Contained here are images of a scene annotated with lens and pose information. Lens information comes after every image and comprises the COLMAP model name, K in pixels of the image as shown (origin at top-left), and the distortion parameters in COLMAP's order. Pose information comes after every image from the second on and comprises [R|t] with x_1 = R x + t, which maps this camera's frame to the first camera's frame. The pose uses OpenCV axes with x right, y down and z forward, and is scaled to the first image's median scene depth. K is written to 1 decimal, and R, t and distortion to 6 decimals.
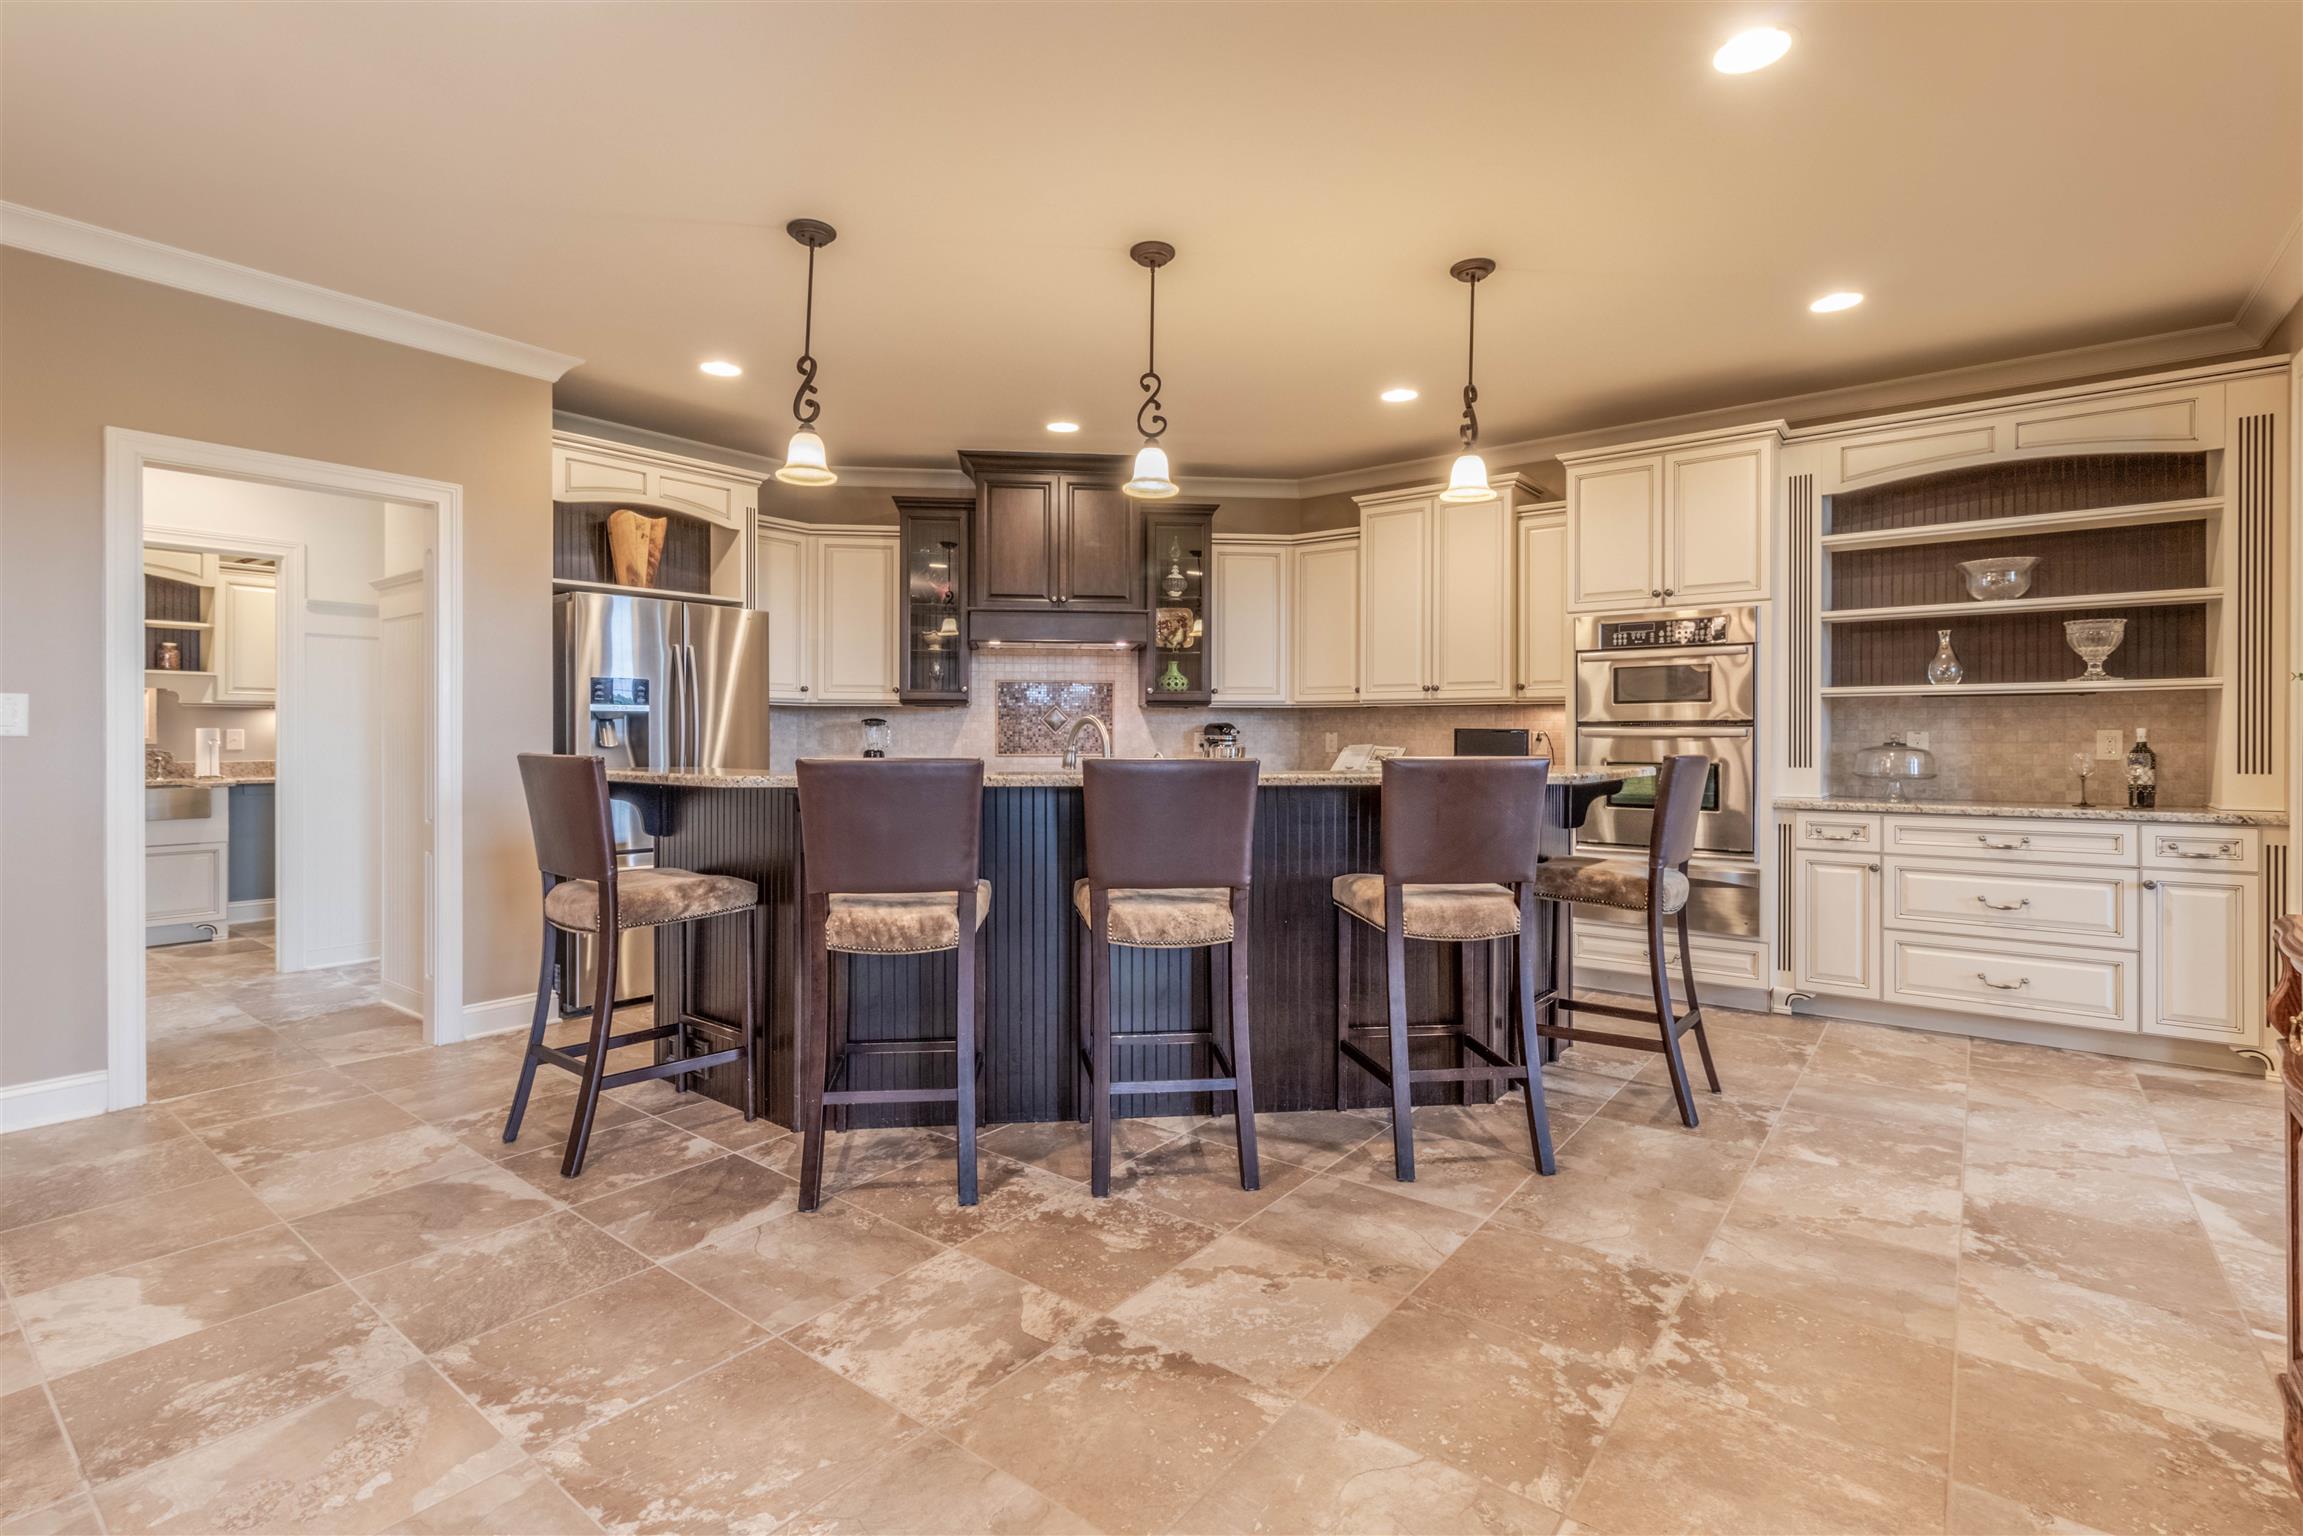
lens RADIAL K [[1060.7, 0, 1174.3], [0, 1060.7, 751.4], [0, 0, 1]] dist [0.000229, -0.000161]
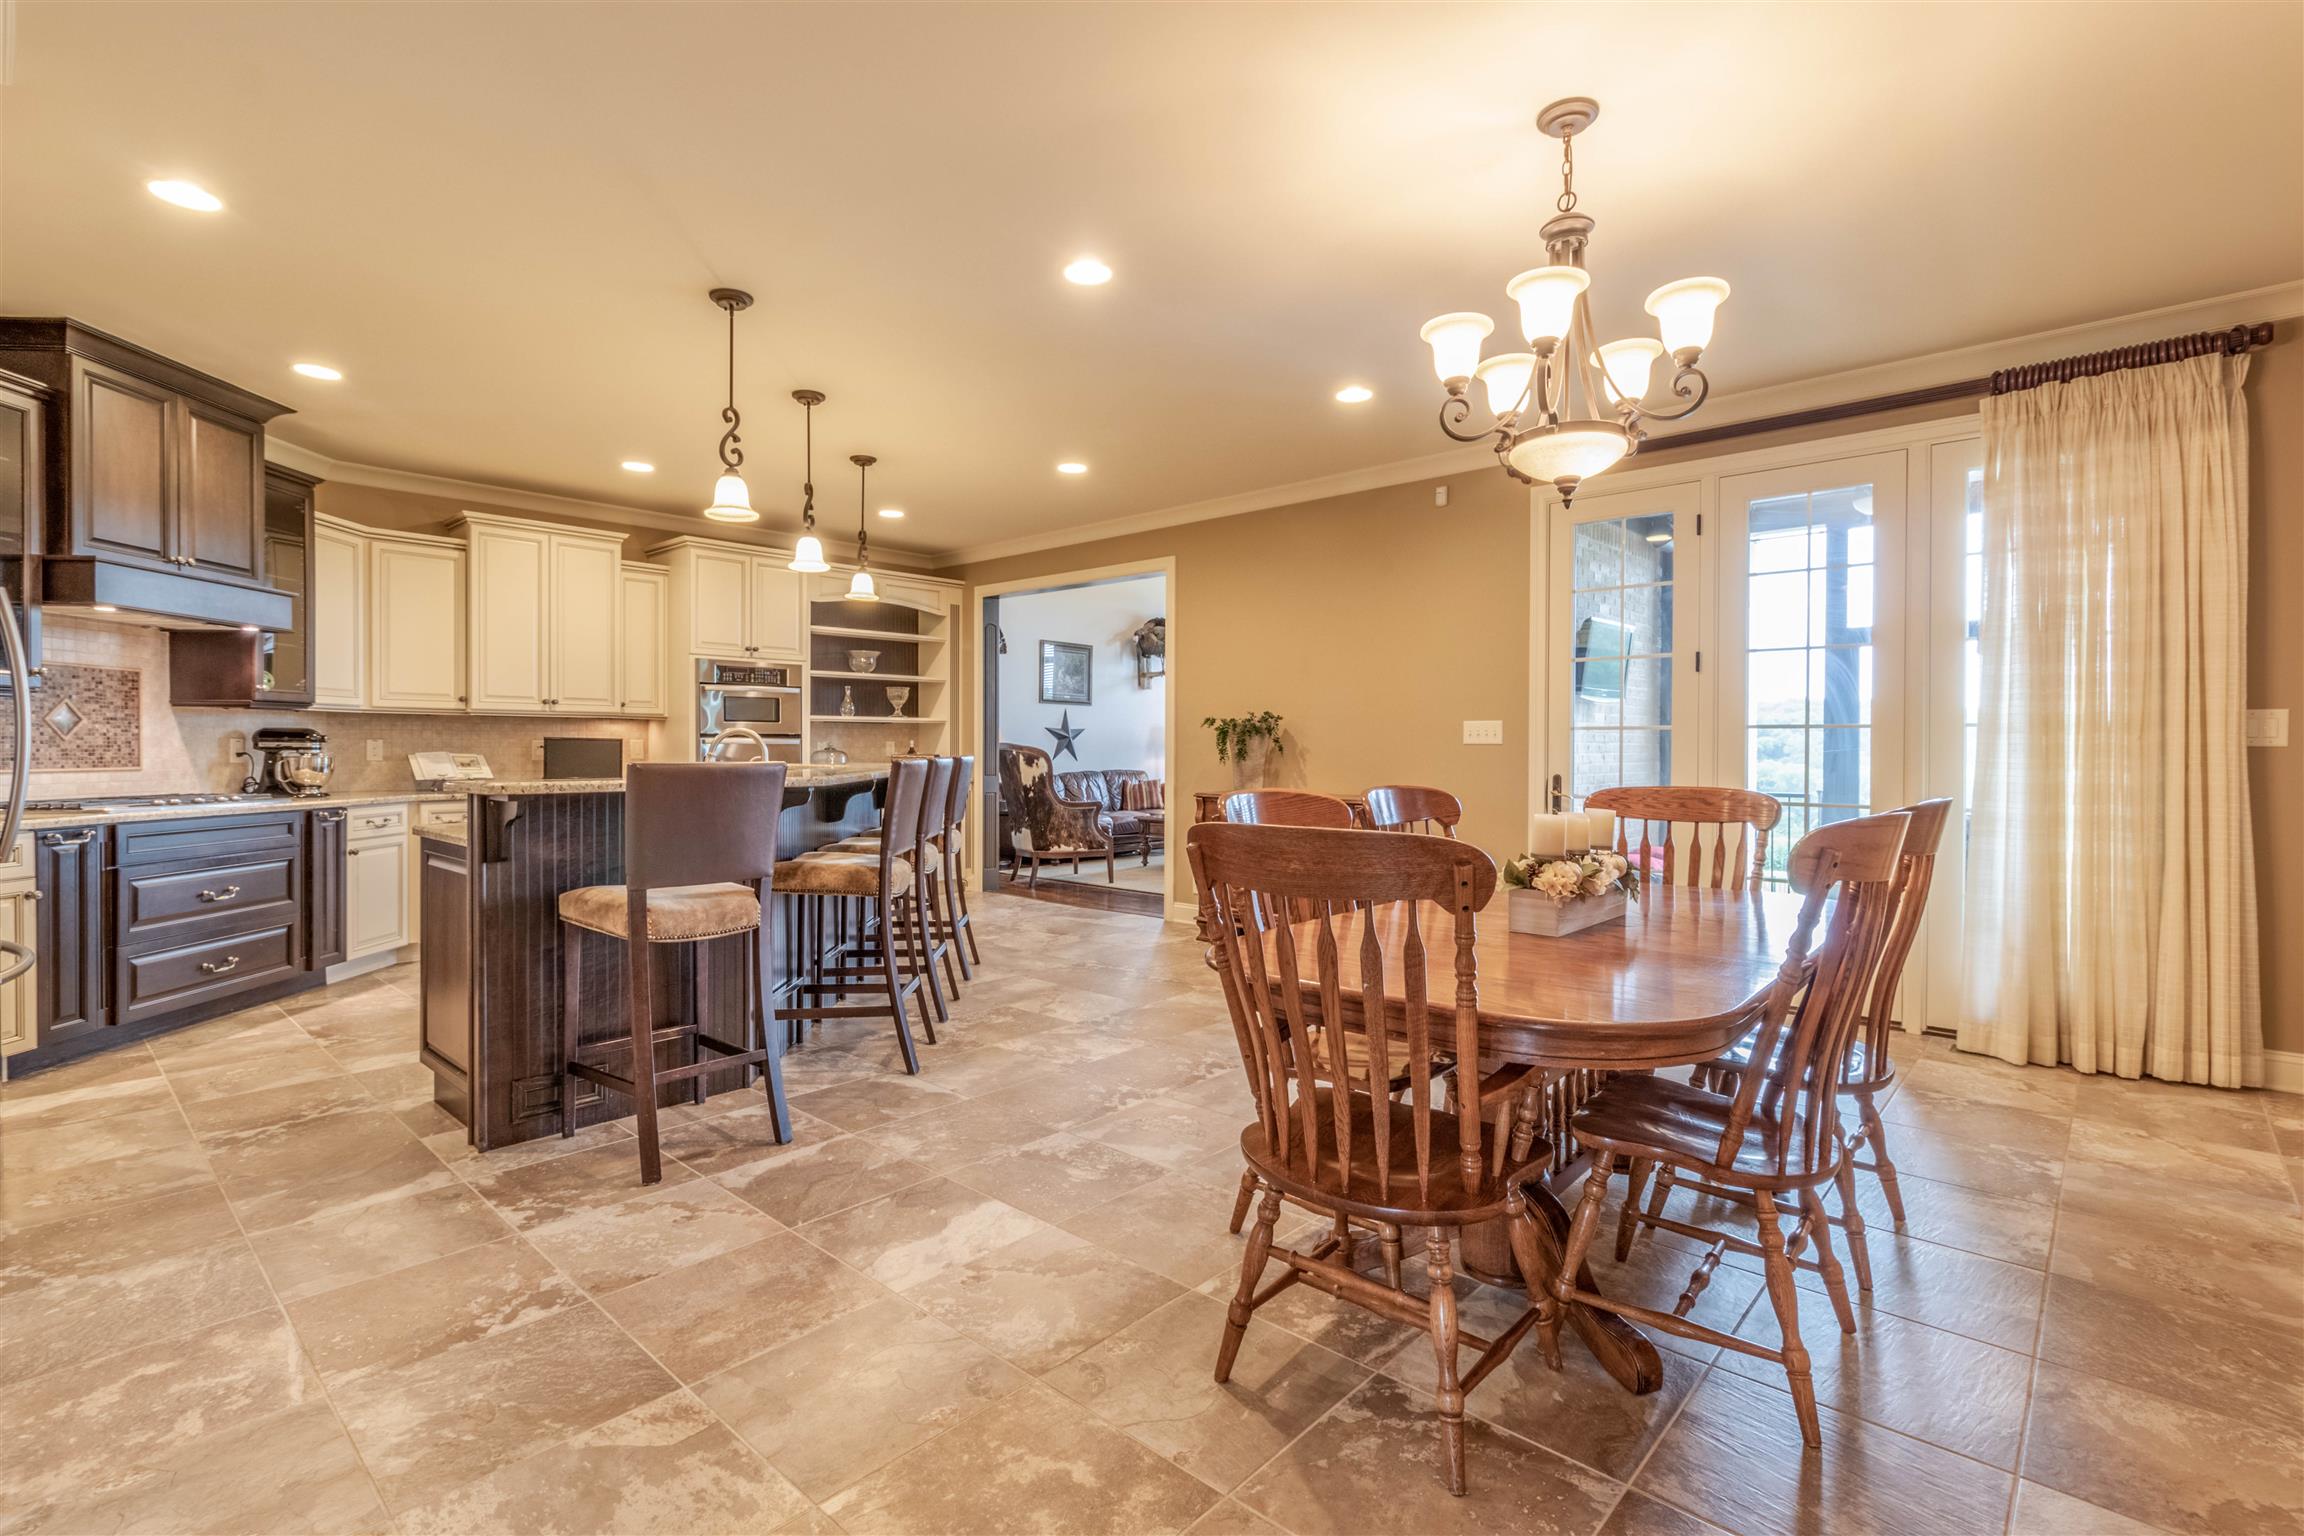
lens RADIAL K [[1091.1, 0, 1141.6], [0, 1091.1, 761.9], [0, 0, 1]] dist [-0.000578, -0.000245]
pose [[0.081016, -0.014293, 0.996610, -1.094473], [0.013672, 0.999819, 0.013228, -0.002613], [-0.996619, 0.012554, 0.081197, 0.348345]]
